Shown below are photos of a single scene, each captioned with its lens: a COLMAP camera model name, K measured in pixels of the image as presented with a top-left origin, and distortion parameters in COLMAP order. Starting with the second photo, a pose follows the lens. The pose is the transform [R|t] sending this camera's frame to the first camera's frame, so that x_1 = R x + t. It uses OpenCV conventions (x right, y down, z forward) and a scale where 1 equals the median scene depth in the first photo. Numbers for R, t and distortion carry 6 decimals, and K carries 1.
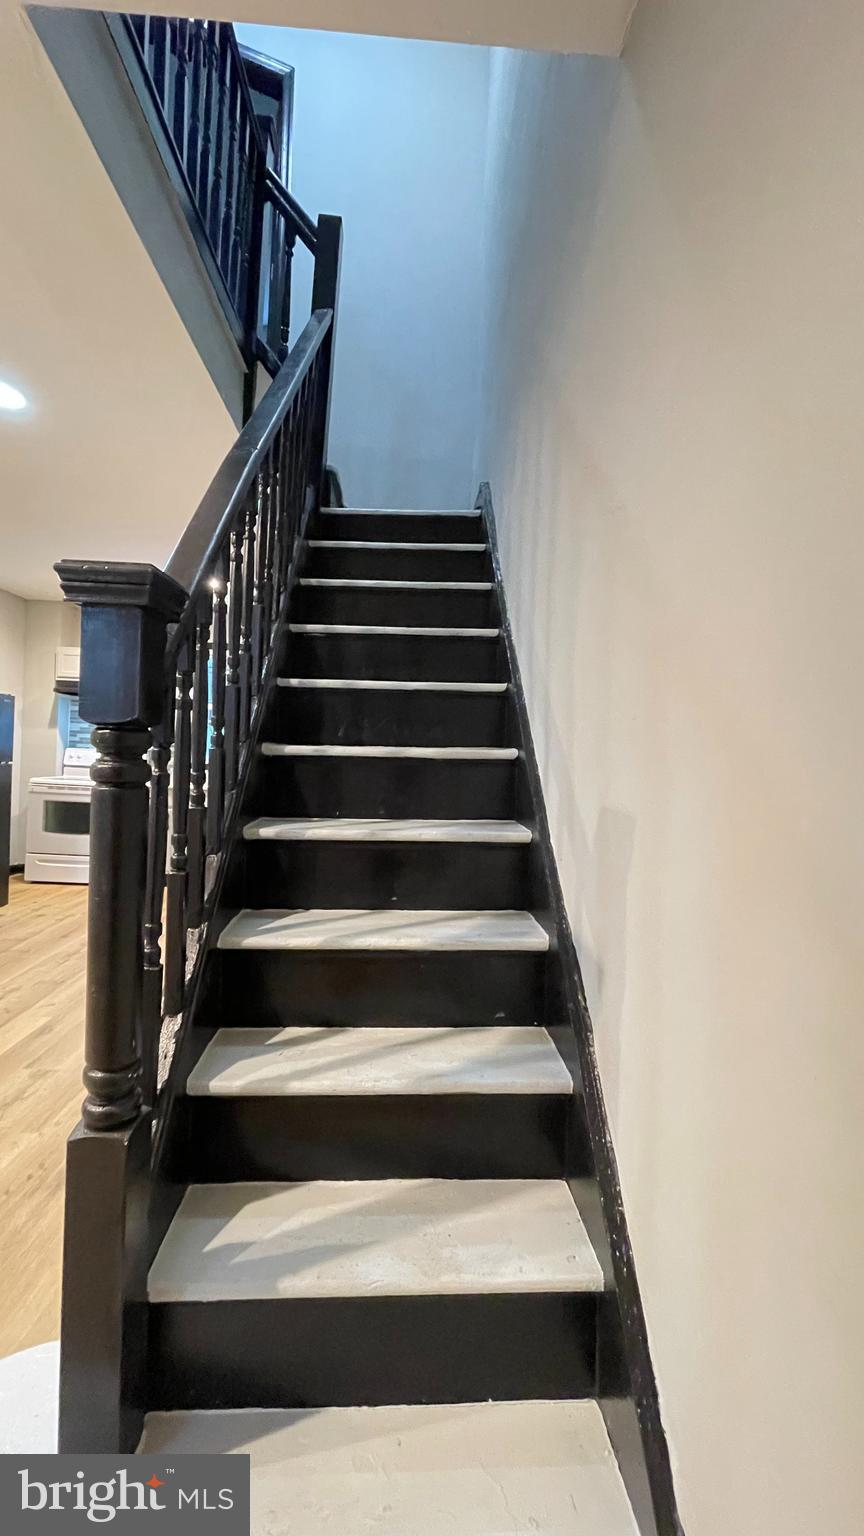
lens RADIAL K [[616.7, 0, 432.7], [0, 616.7, 771.8], [0, 0, 1]] dist [-0.008909, 0.000415]
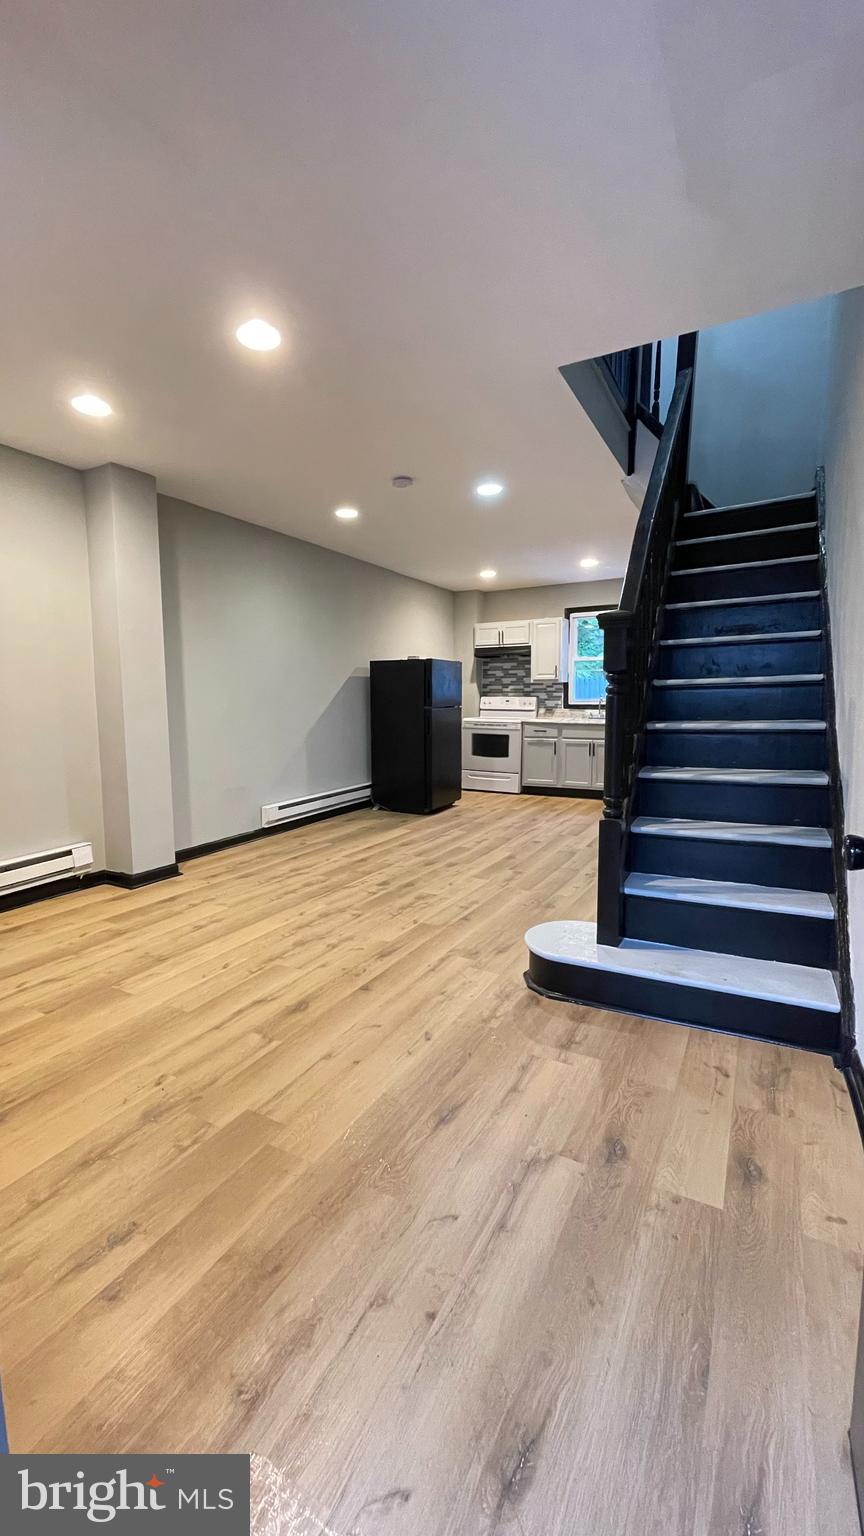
lens RADIAL K [[616.7, 0, 419.8], [0, 616.7, 768.9], [0, 0, 1]] dist [-0.008909, 0.000415]
pose [[0.846756, 0.015376, -0.531760, 0.068569], [0.027518, 0.996978, 0.072646, 0.042478], [0.531270, -0.076146, 0.843774, -0.586387]]
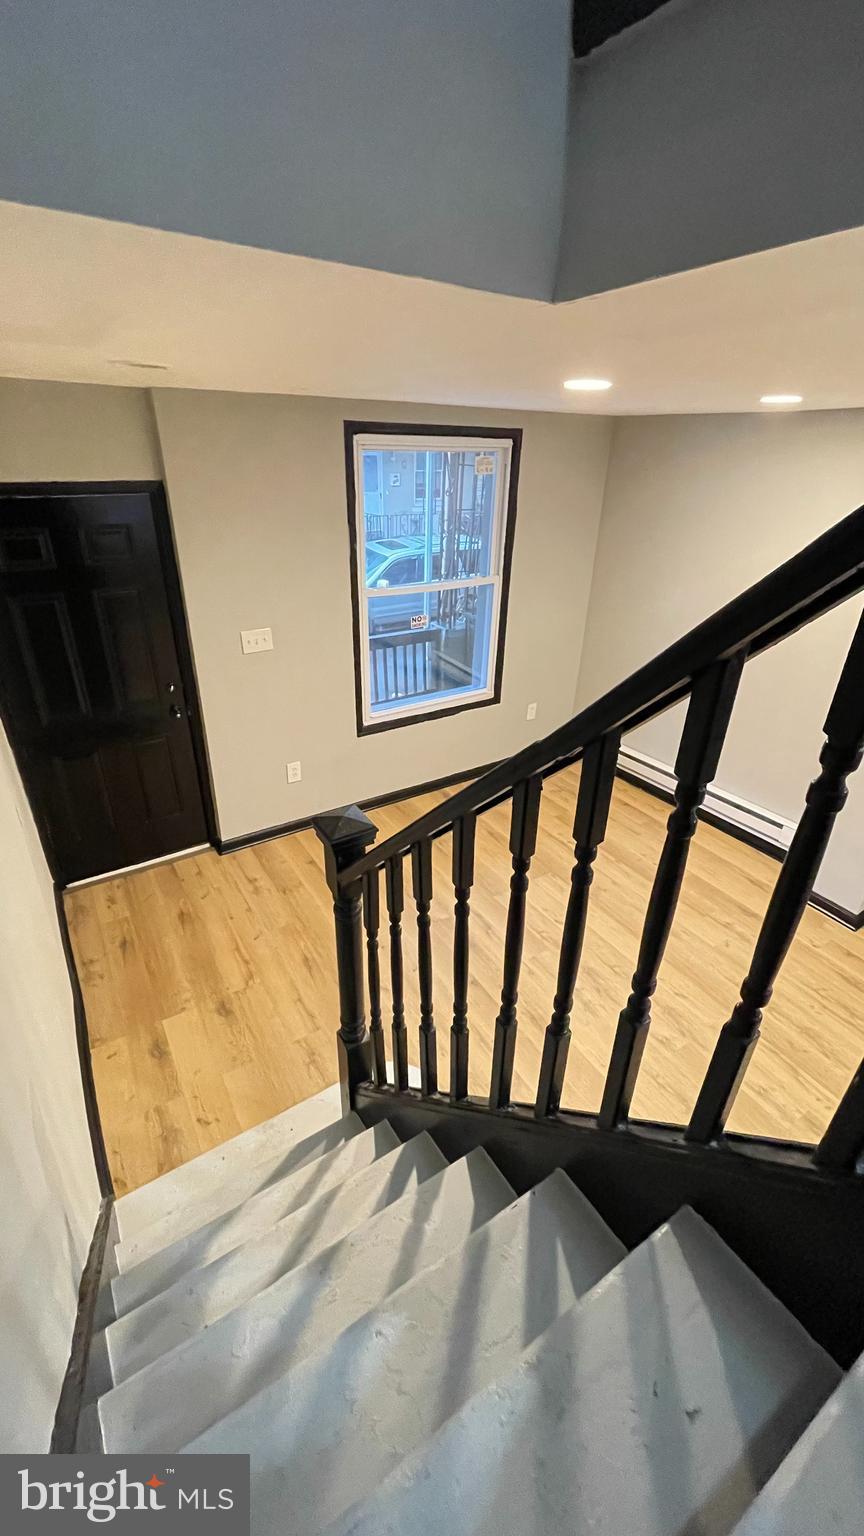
lens RADIAL K [[616.7, 0, 431.1], [0, 616.7, 767.2], [0, 0, 1]] dist [-0.008909, 0.000415]
pose [[-0.866721, 0.174938, -0.467109, 0.031509], [-0.068256, 0.886073, 0.458493, -0.427954], [0.494101, 0.429269, -0.756038, 0.794560]]
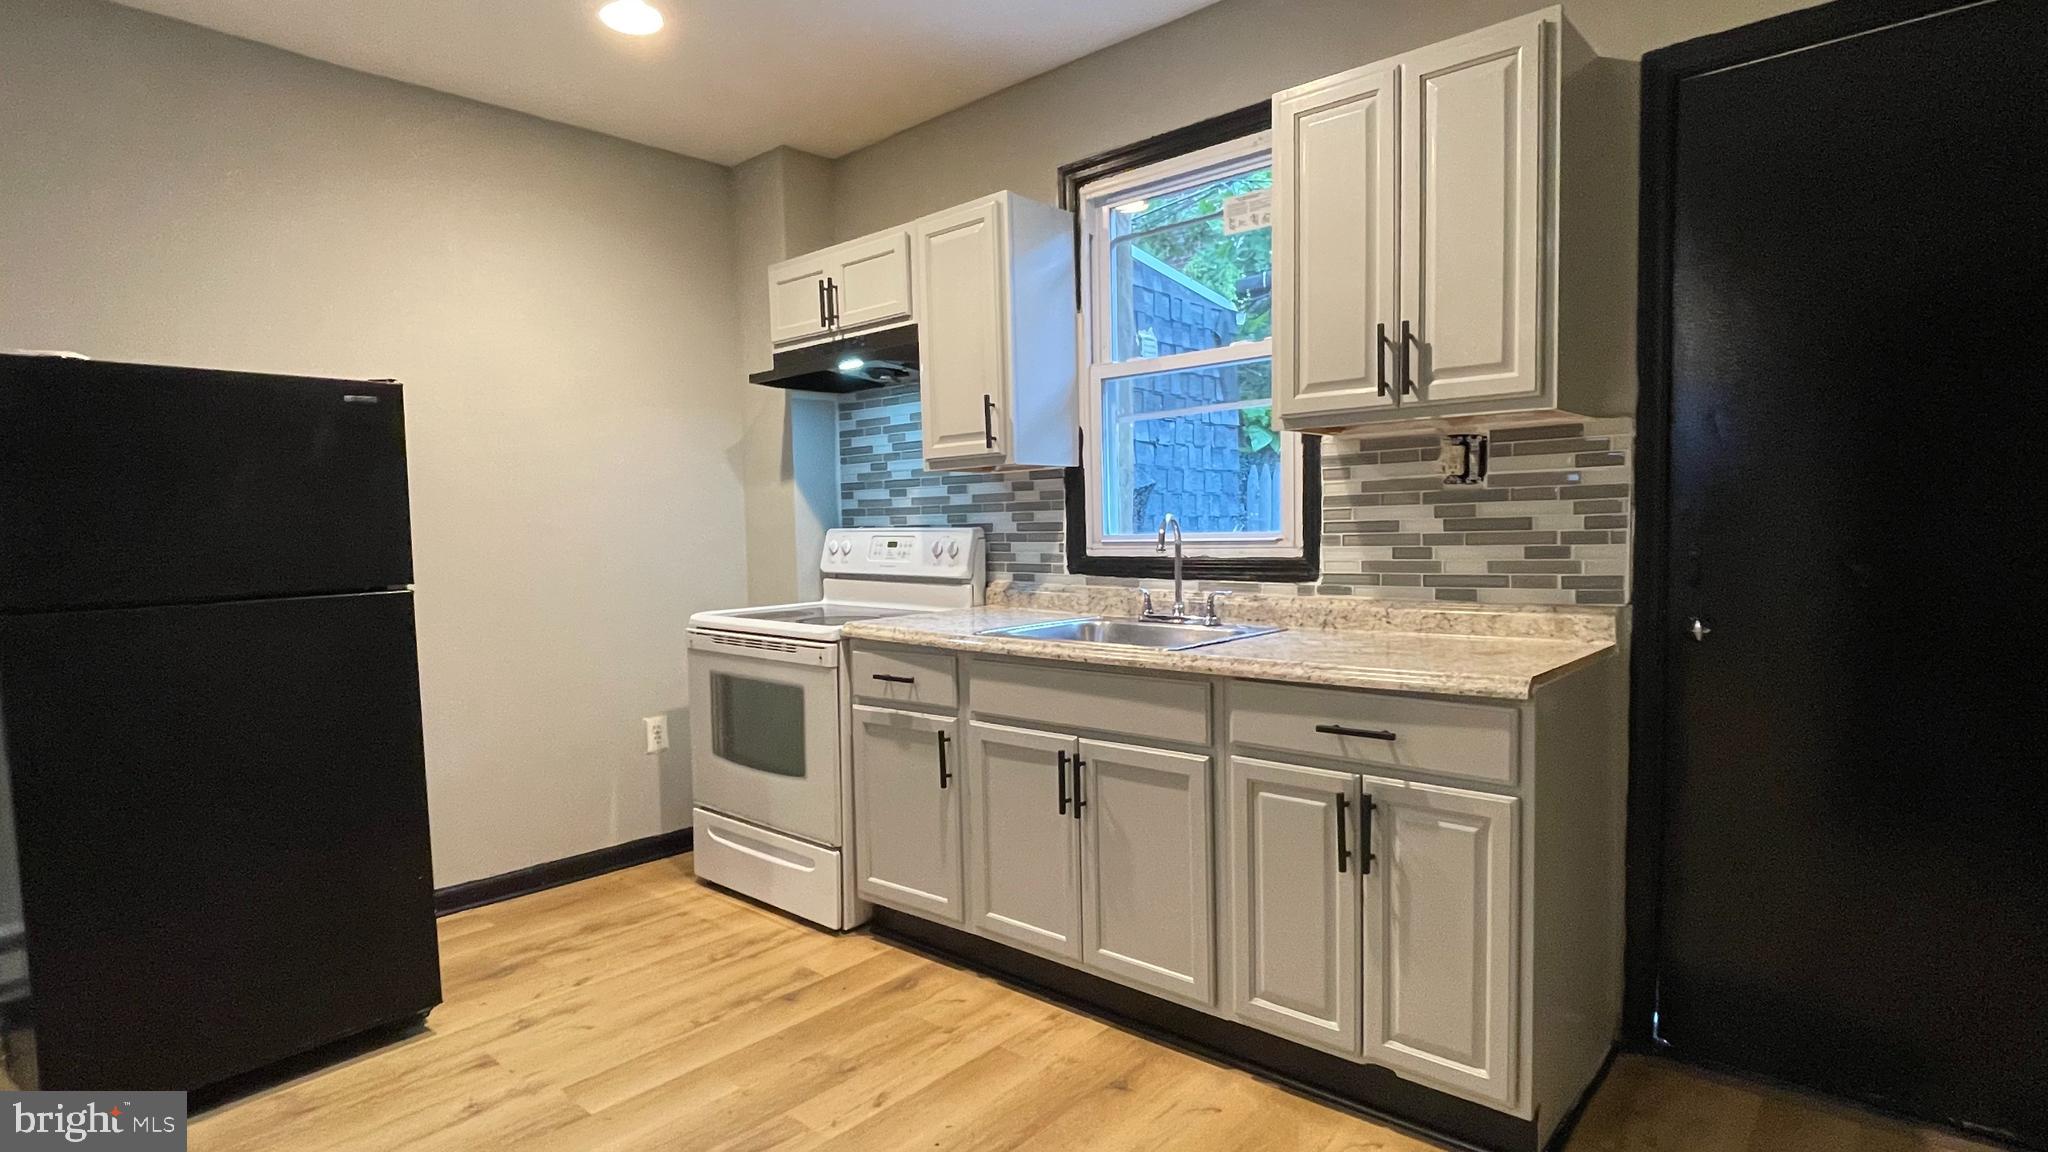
lens RADIAL K [[1045.7, 0, 1055.5], [0, 1045.7, 580.0], [0, 0, 1]] dist [-0.006857, -0.001908]
pose [[0.709479, -0.021171, -0.704408, -0.067630], [0.037539, 0.999265, 0.007776, -0.014763], [0.703726, -0.031959, 0.709752, 1.401284]]
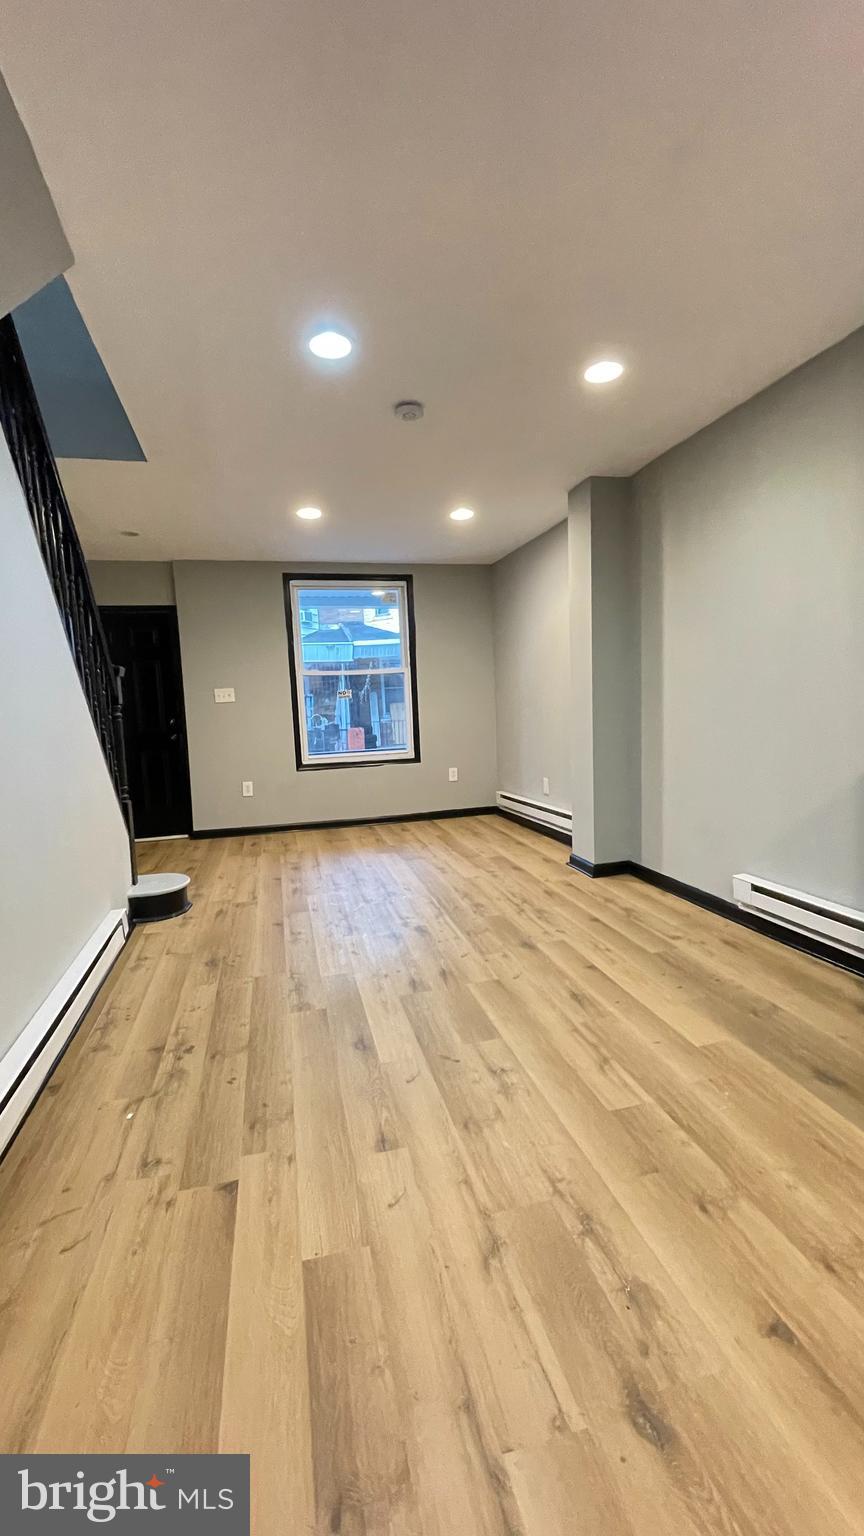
lens RADIAL K [[640.5, 0, 430.6], [0, 640.5, 770.0], [0, 0, 1]] dist [0.000574, -0.000035]
pose [[-0.980324, 0.021462, -0.196226, -0.572787], [-0.002876, 0.992413, 0.122913, -0.055816], [0.197375, 0.121059, -0.972825, 1.859165]]
